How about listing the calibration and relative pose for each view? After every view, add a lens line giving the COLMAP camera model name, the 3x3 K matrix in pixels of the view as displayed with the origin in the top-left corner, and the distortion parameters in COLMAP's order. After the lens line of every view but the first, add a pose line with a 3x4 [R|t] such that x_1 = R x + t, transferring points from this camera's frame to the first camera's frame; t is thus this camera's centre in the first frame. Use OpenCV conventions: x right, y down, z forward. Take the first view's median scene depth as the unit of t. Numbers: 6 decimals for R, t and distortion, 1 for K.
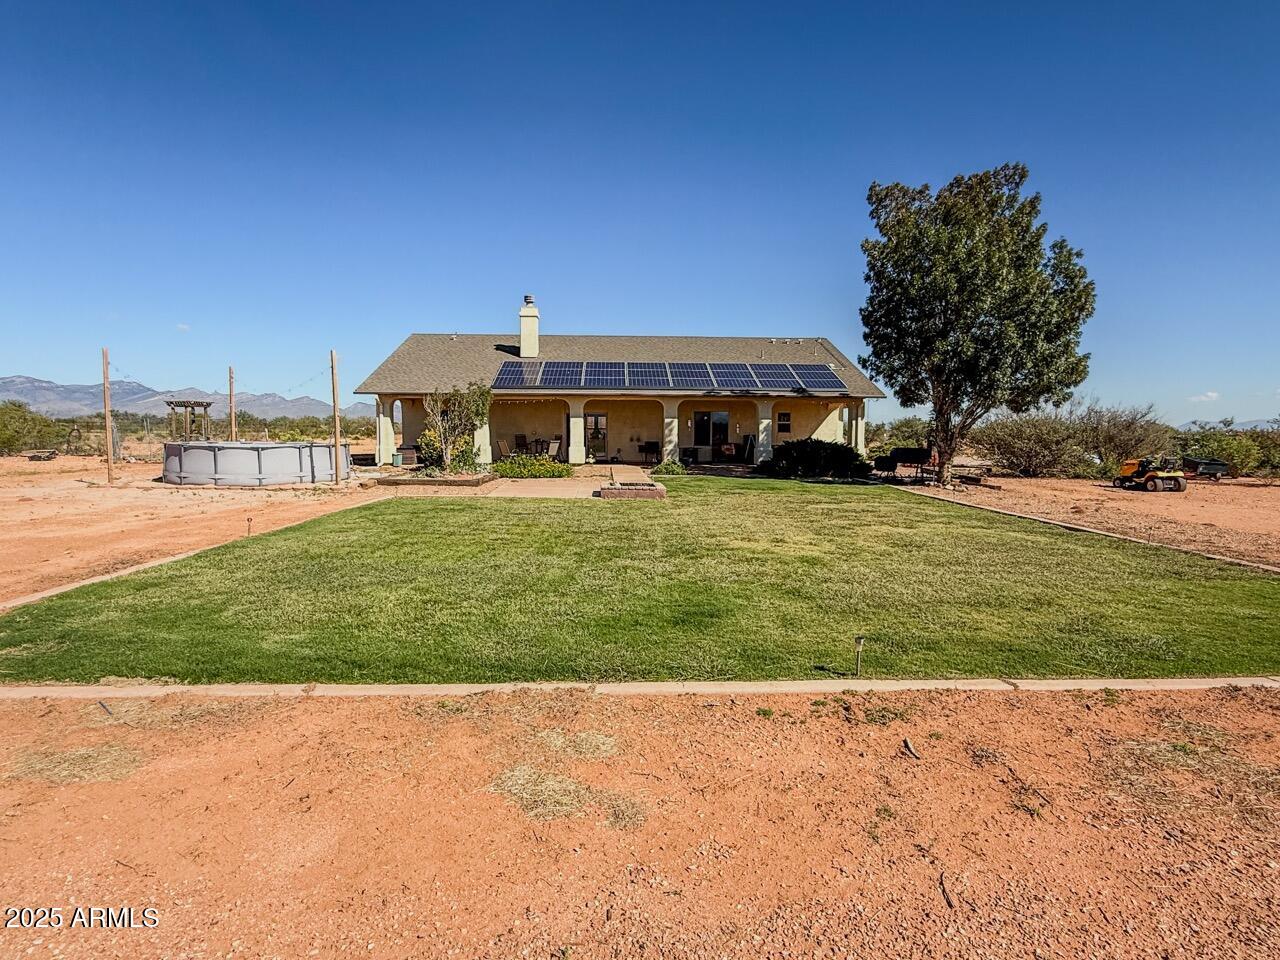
lens RADIAL K [[677.5, 0, 640.0], [0, 677.5, 480.0], [0, 0, 1]] dist [-0.019114, -0.000100]
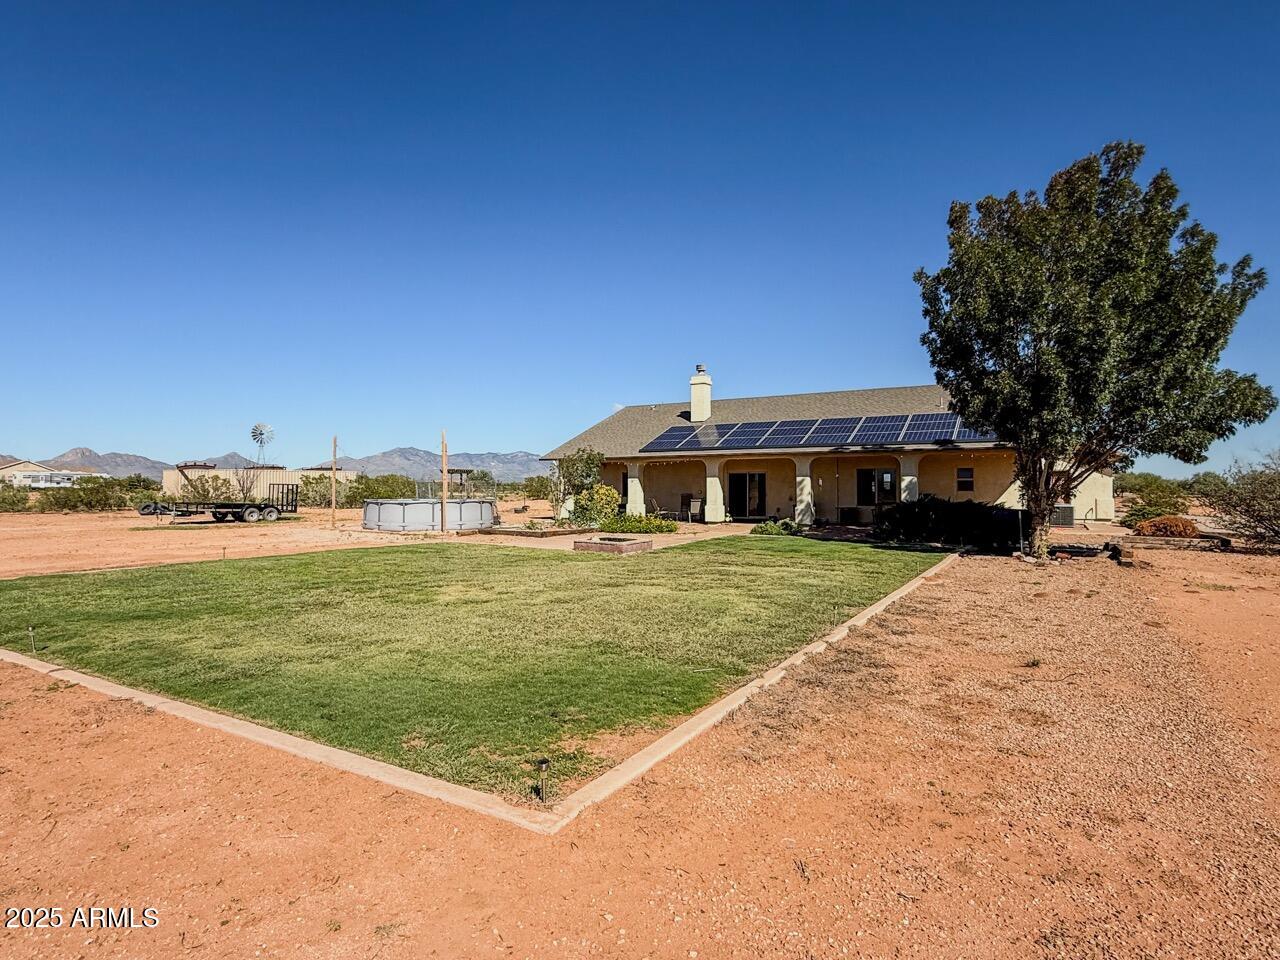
lens RADIAL K [[677.5, 0, 640.0], [0, 677.5, 480.0], [0, 0, 1]] dist [-0.019114, -0.000100]
pose [[0.837355, -0.011567, -0.546537, 0.377196], [-0.035043, 0.996584, -0.074781, -0.006283], [0.545535, 0.081770, 0.834089, 0.071523]]
